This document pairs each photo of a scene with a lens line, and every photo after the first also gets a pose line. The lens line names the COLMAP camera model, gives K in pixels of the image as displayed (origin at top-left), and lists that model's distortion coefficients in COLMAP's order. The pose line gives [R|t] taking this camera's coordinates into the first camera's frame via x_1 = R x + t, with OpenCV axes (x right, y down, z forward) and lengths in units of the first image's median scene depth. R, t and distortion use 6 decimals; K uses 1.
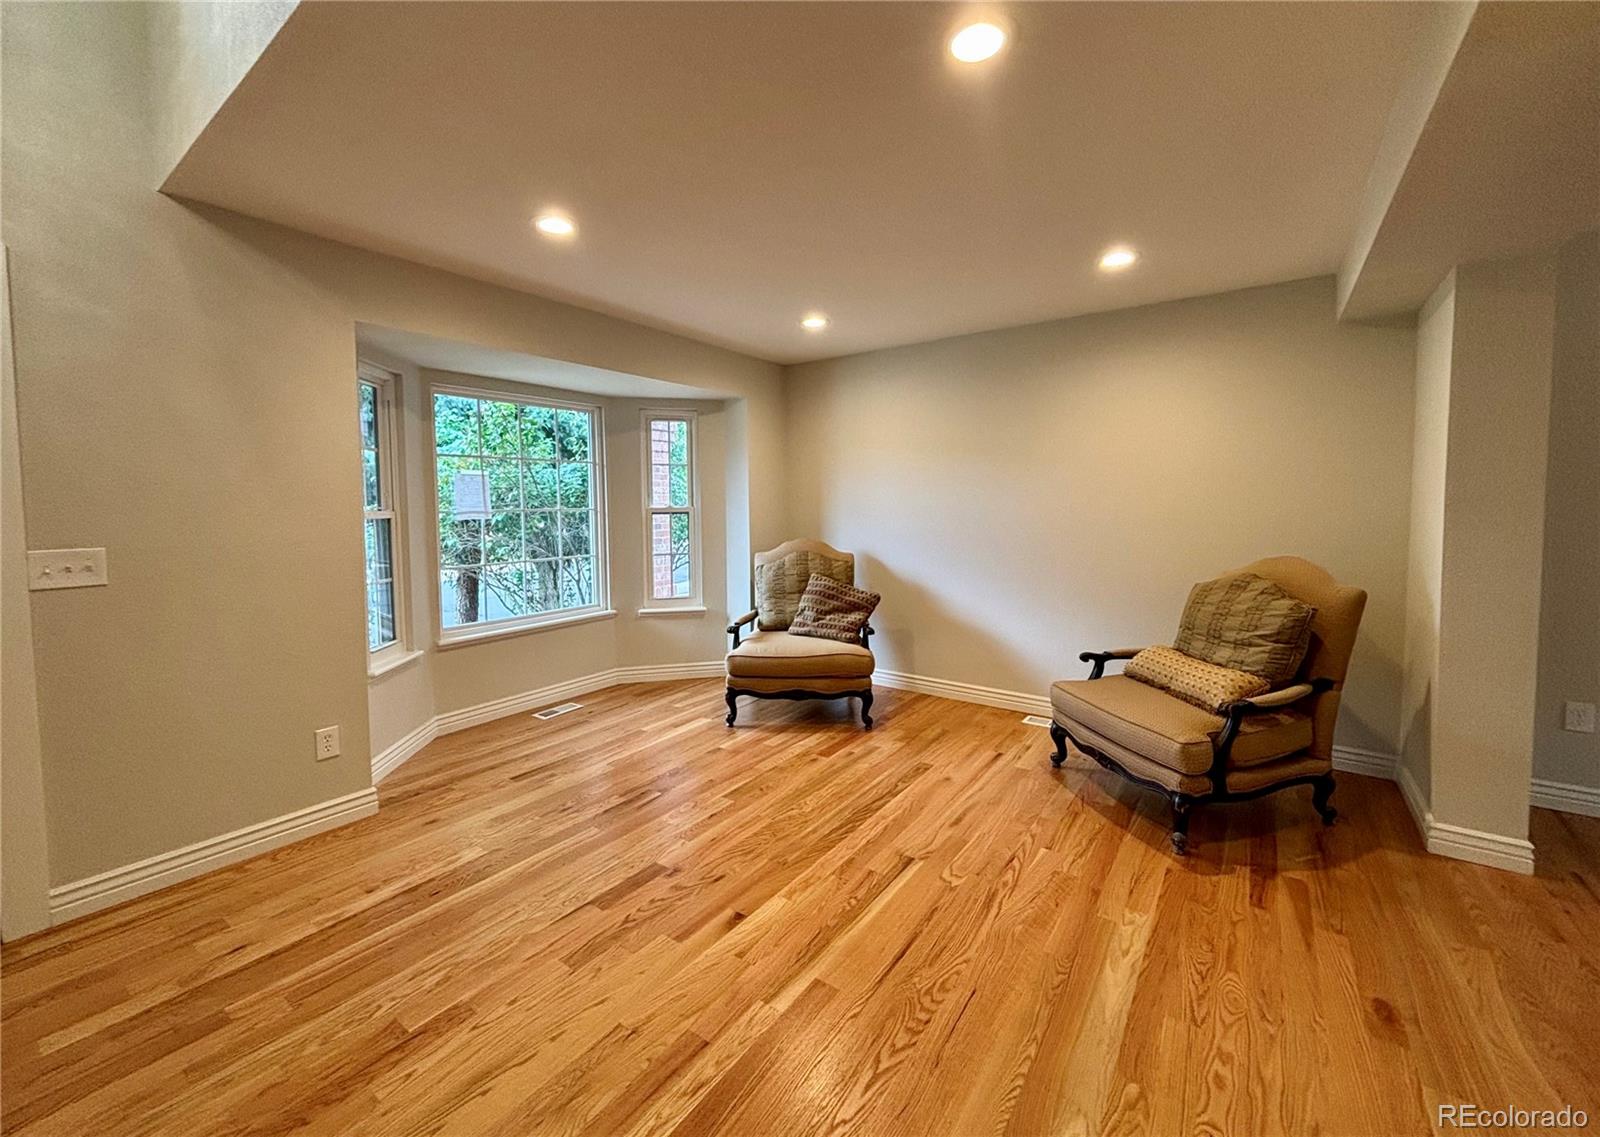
lens RADIAL K [[654.3, 0, 795.7], [0, 654.3, 563.4], [0, 0, 1]] dist [0.001961, 0.000376]
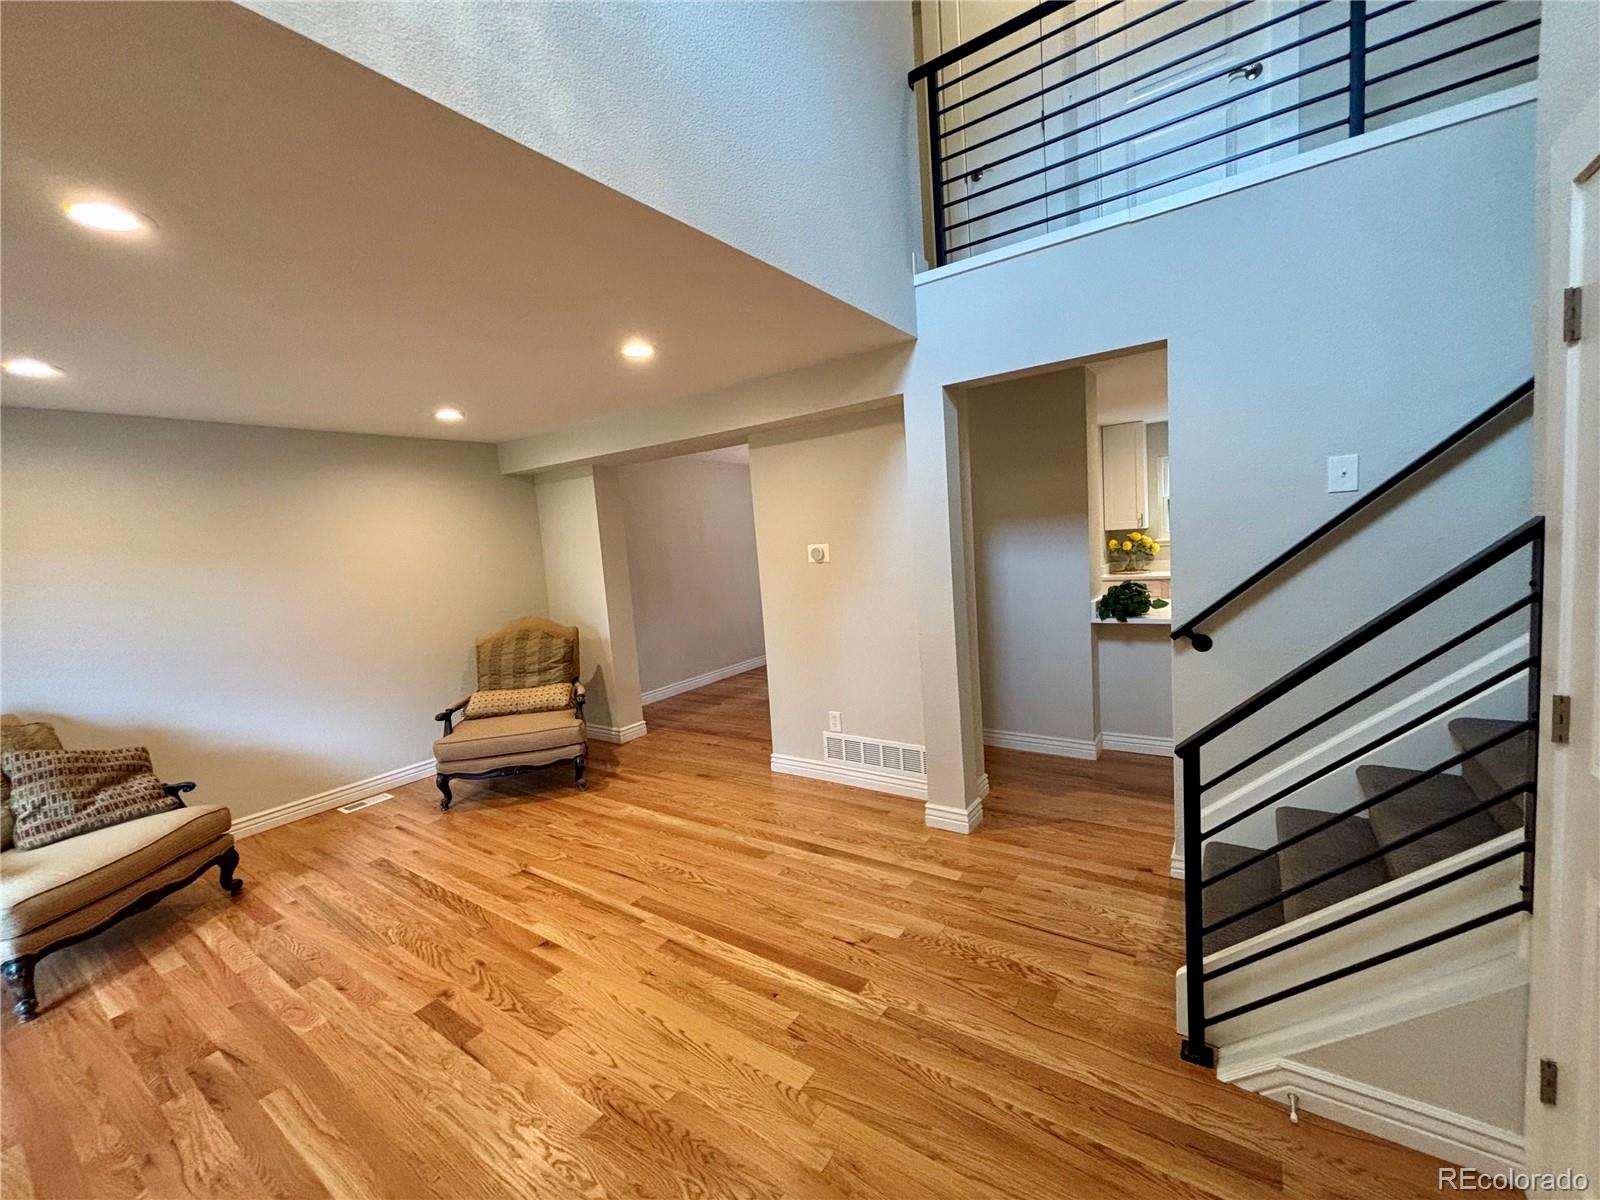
lens RADIAL K [[647.5, 0, 797.3], [0, 647.5, 599.8], [0, 0, 1]] dist [0.000256, -0.000023]
pose [[-0.014449, -0.089612, 0.995872, -1.001184], [0.172118, 0.980886, 0.090761, -0.095200], [-0.984970, 0.172719, 0.001251, 0.344749]]
